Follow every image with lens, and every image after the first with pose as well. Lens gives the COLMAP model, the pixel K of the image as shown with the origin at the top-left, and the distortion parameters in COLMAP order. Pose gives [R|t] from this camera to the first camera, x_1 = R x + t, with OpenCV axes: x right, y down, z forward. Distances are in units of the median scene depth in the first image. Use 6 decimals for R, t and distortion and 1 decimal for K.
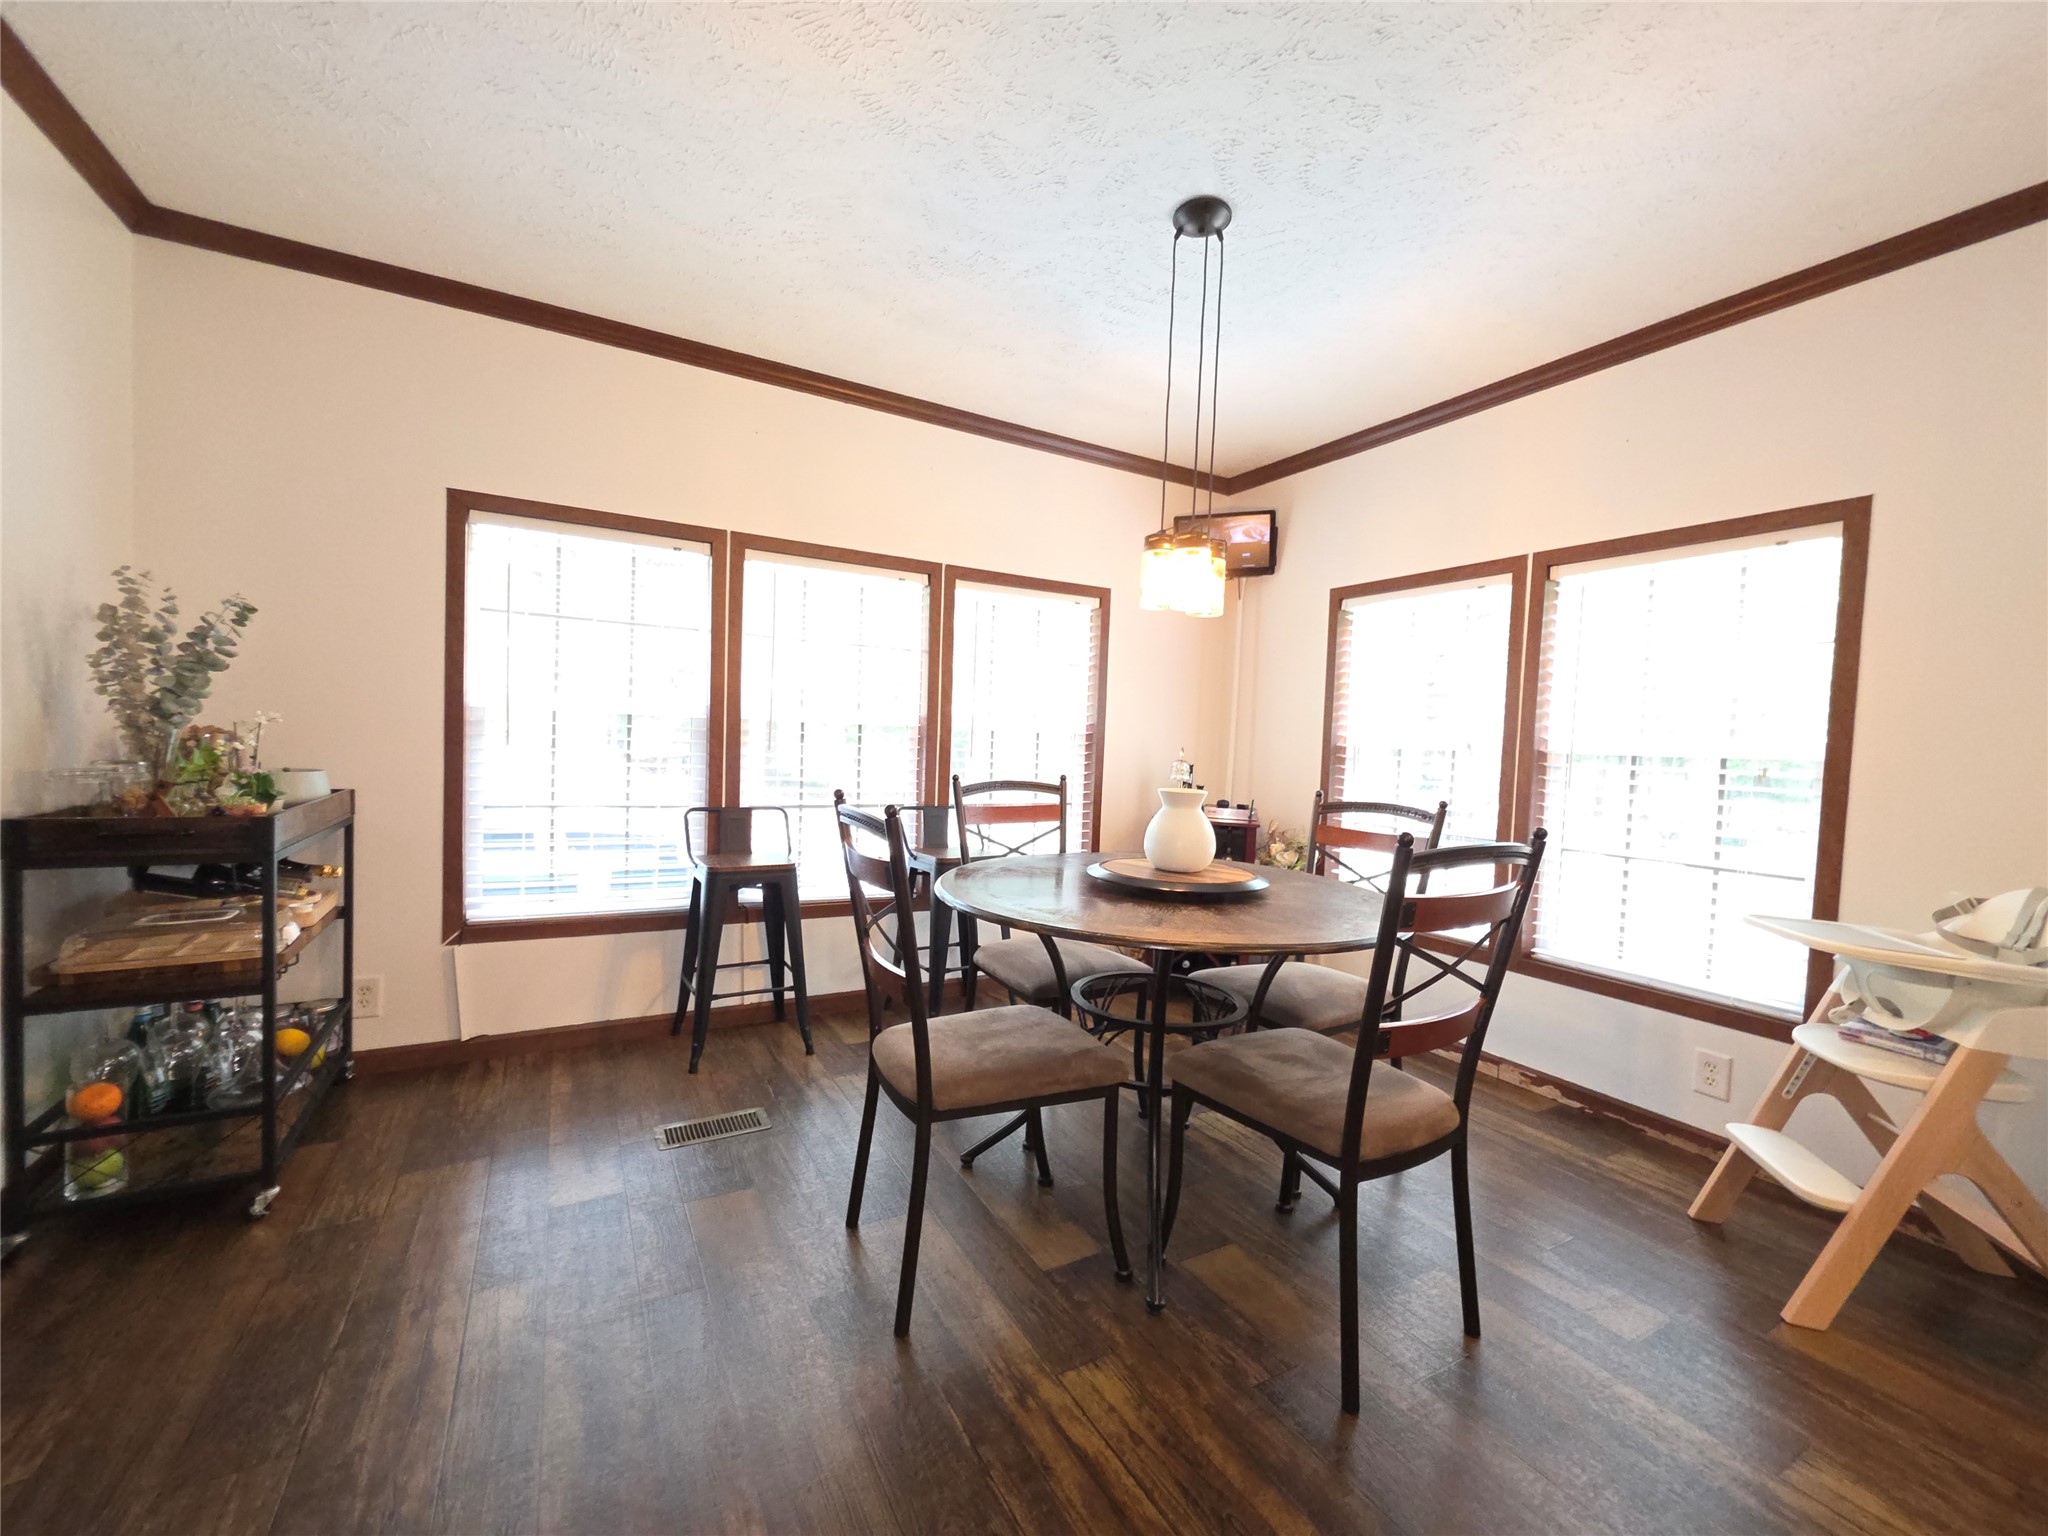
lens RADIAL K [[822.5, 0, 1029.0], [0, 822.5, 777.7], [0, 0, 1]] dist [-0.023417, 0.005168]
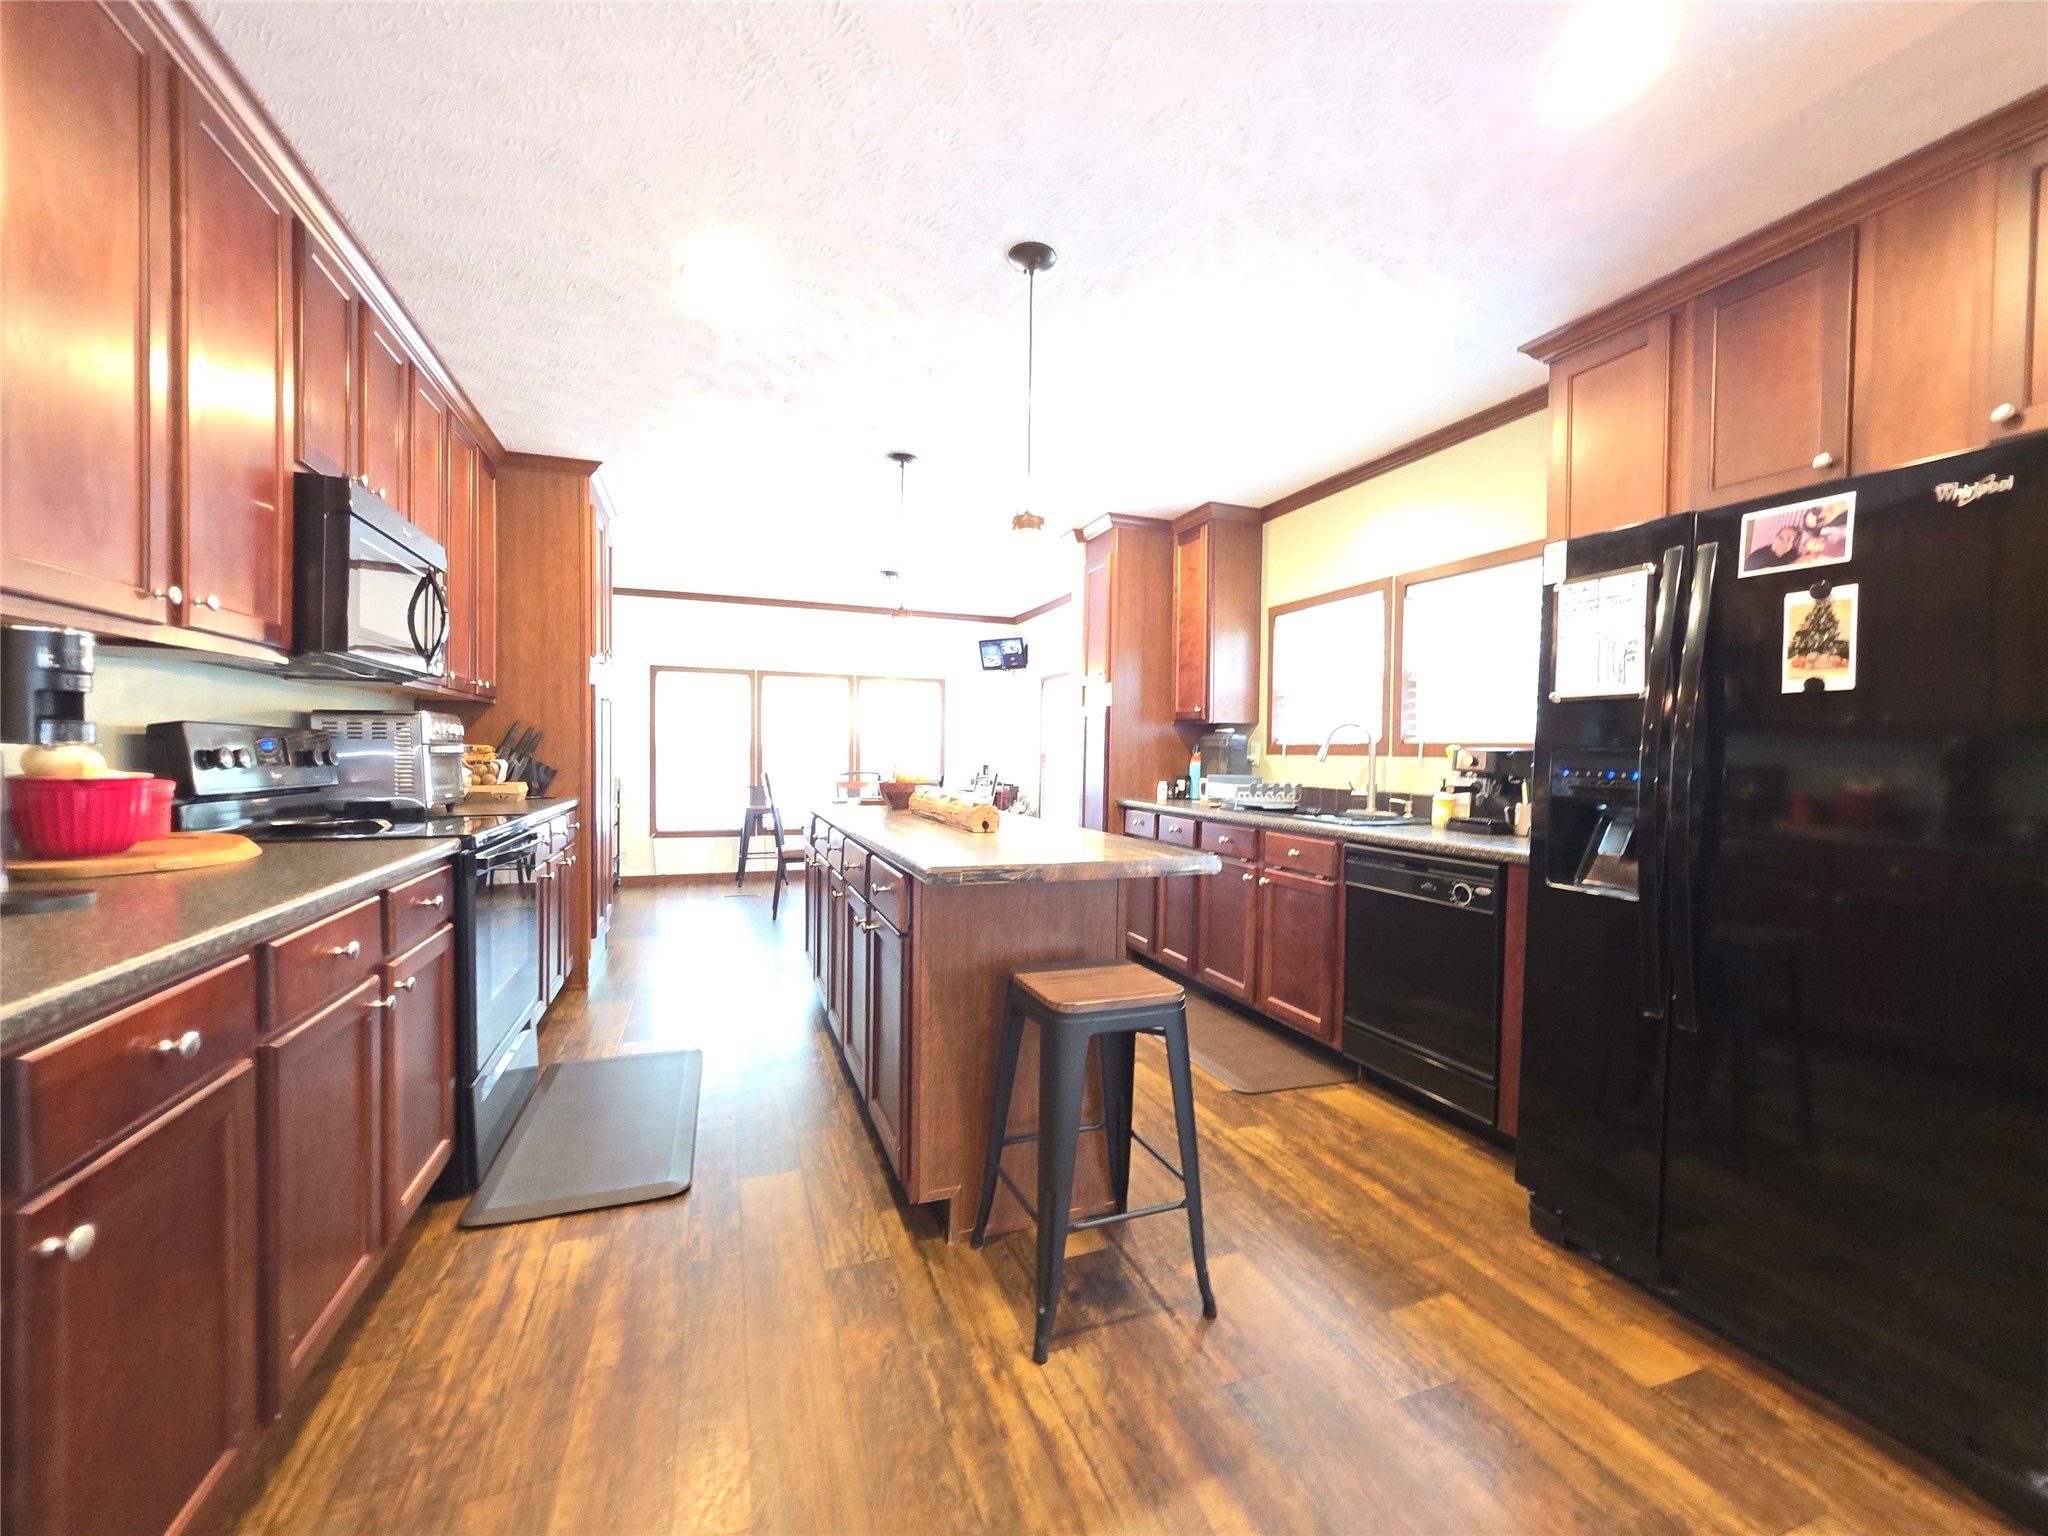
lens RADIAL K [[820.0, 0, 1021.1], [0, 820.0, 770.1], [0, 0, 1]] dist [0.001579, 0.000267]
pose [[0.984765, -0.025763, -0.171971, 0.248355], [0.019894, 0.999162, -0.035767, 0.005660], [0.172749, 0.031801, 0.984452, -0.099173]]
